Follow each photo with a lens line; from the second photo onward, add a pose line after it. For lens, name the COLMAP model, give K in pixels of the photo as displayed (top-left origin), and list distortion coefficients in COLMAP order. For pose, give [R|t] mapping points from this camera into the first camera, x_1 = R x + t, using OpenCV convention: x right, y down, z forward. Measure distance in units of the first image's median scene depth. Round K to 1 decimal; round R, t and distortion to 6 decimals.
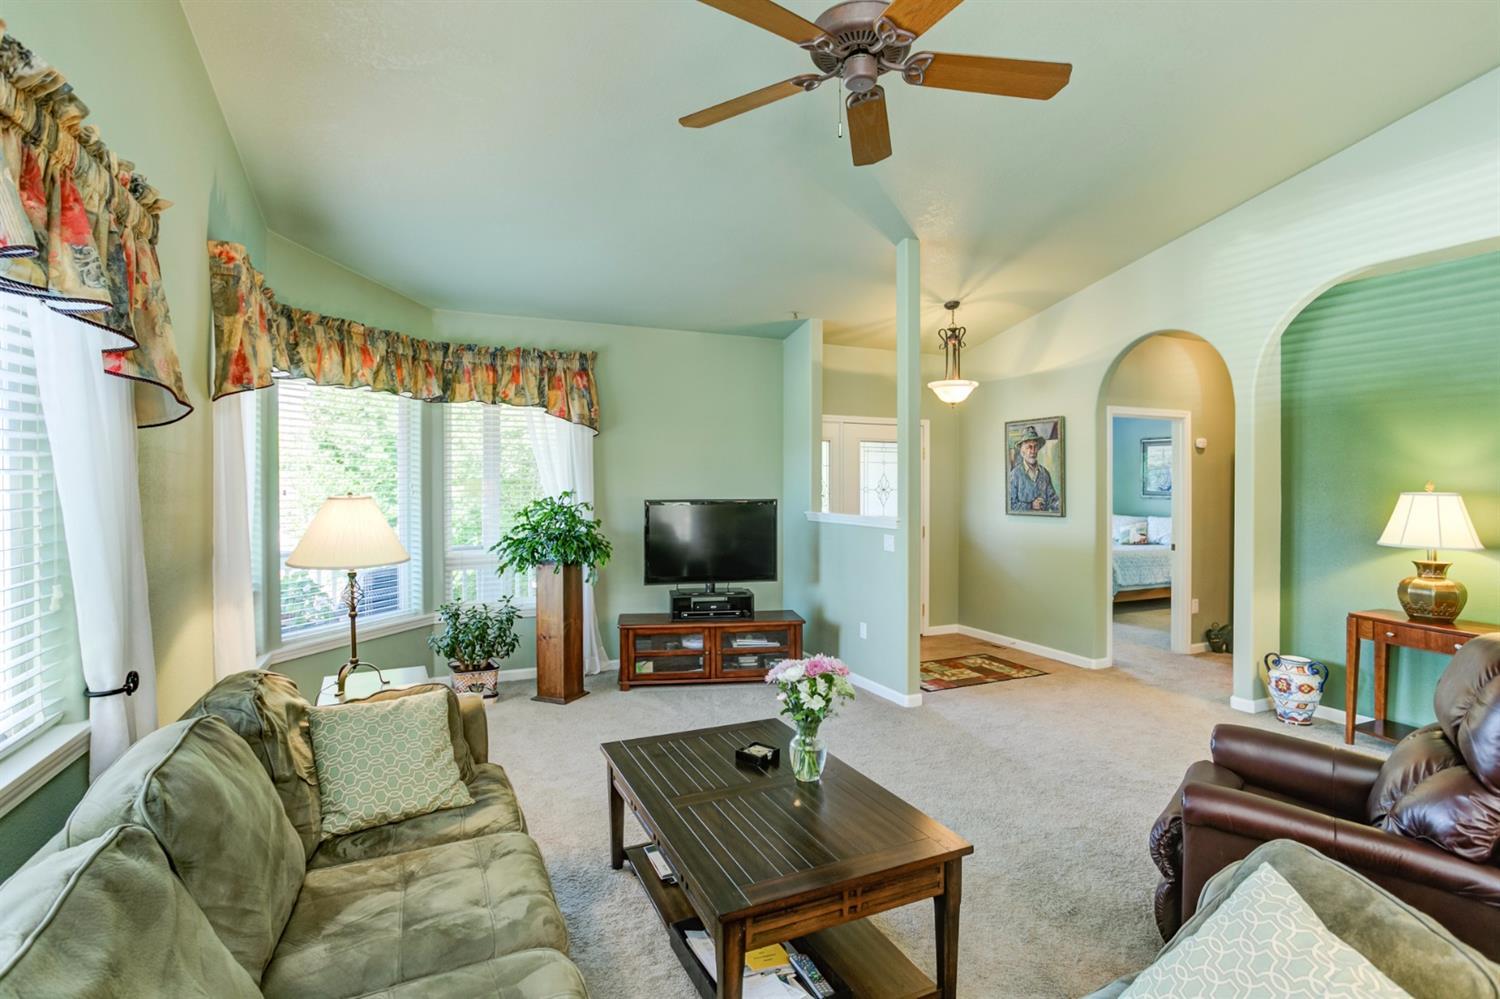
lens RADIAL K [[728.9, 0, 749.9], [0, 728.9, 491.2], [0, 0, 1]] dist [-0.047026, 0.035799]
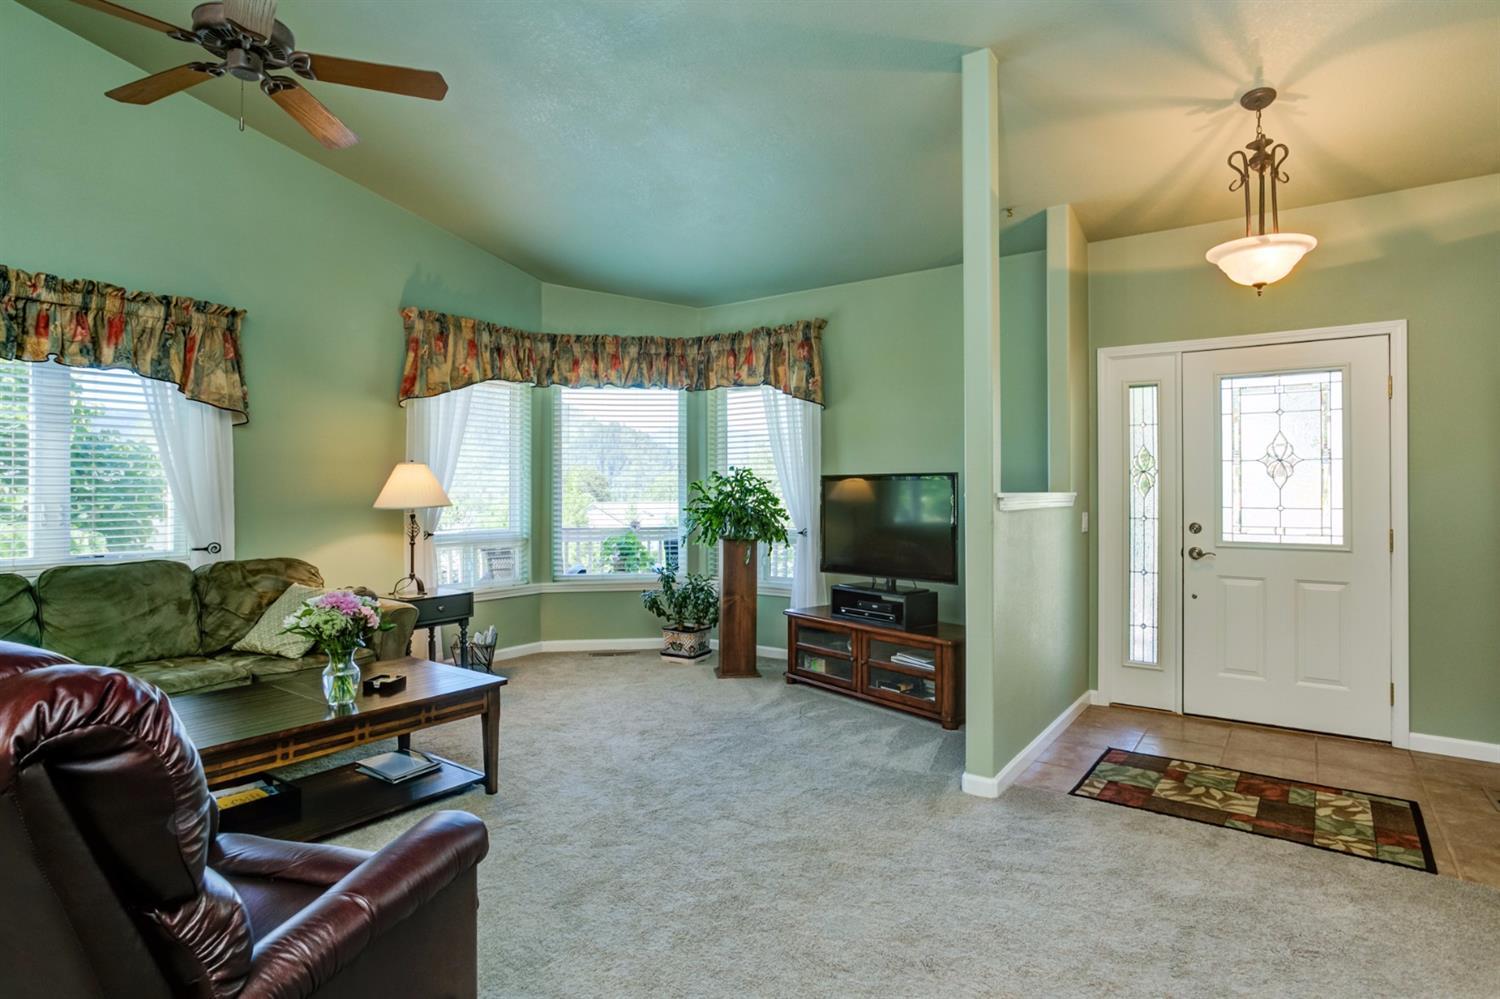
lens RADIAL K [[792.6, 0, 746.0], [0, 792.6, 494.2], [0, 0, 1]] dist [-0.052332, 0.043341]
pose [[0.492535, 0.002981, -0.870288, 0.647180], [-0.008415, 0.999964, -0.001337, 0.036602], [0.870252, 0.007982, 0.492542, 0.444472]]
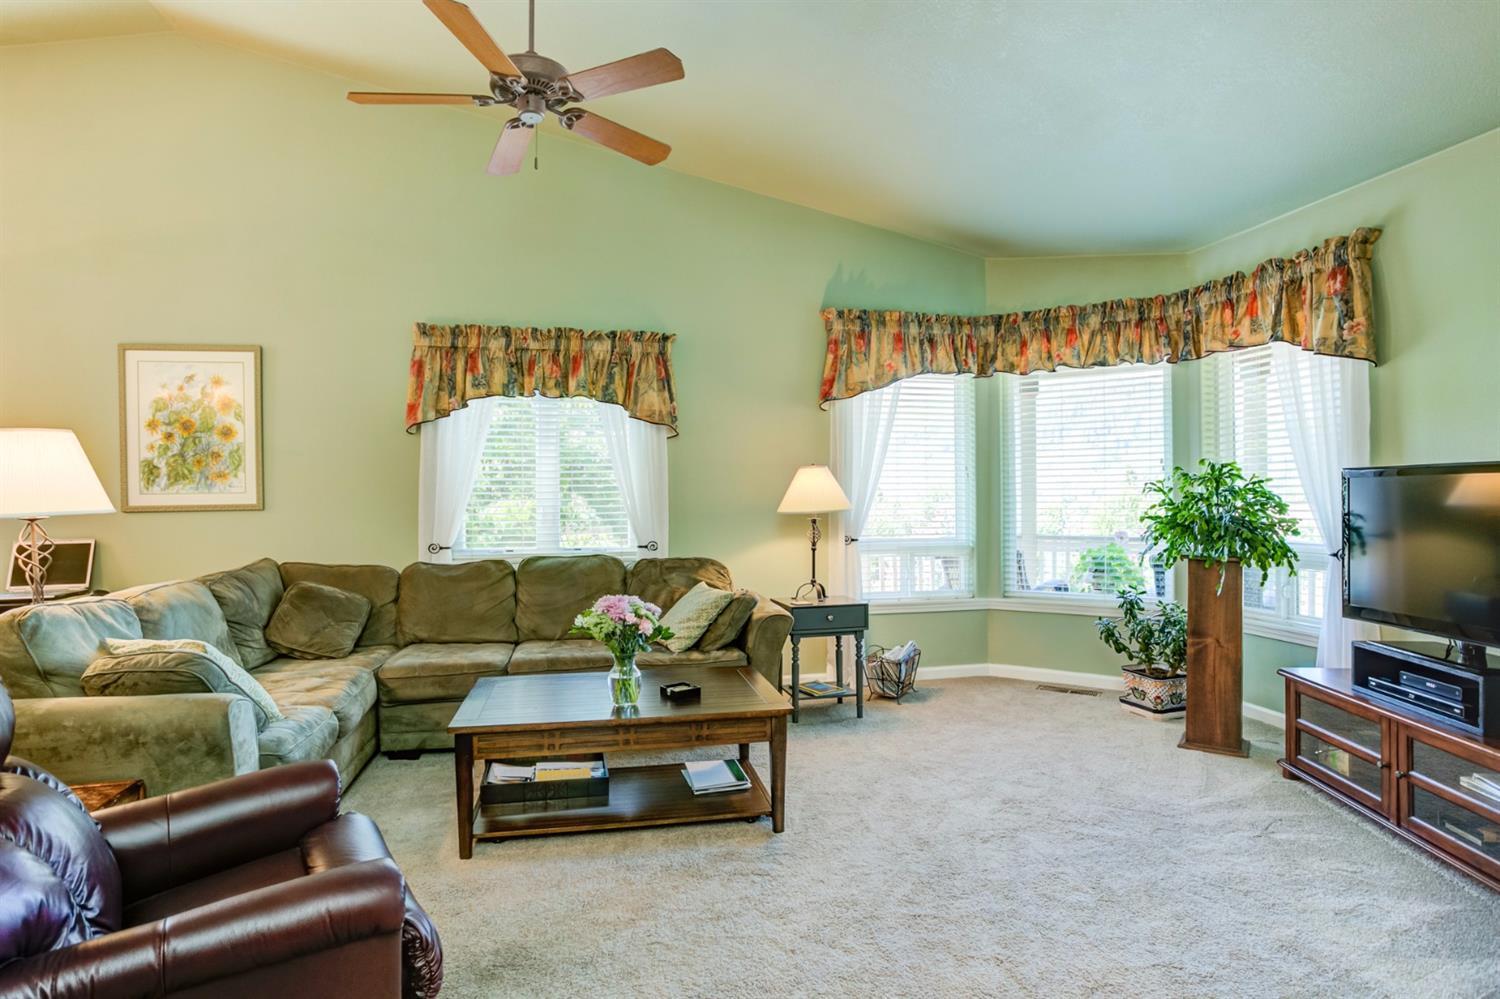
lens RADIAL K [[792.6, 0, 746.0], [0, 792.6, 494.2], [0, 0, 1]] dist [-0.052332, 0.043341]
pose [[-0.223966, 0.000329, -0.974597, 0.561481], [-0.003862, 0.999992, 0.001225, 0.033157], [0.974589, 0.004038, -0.223963, 0.675303]]
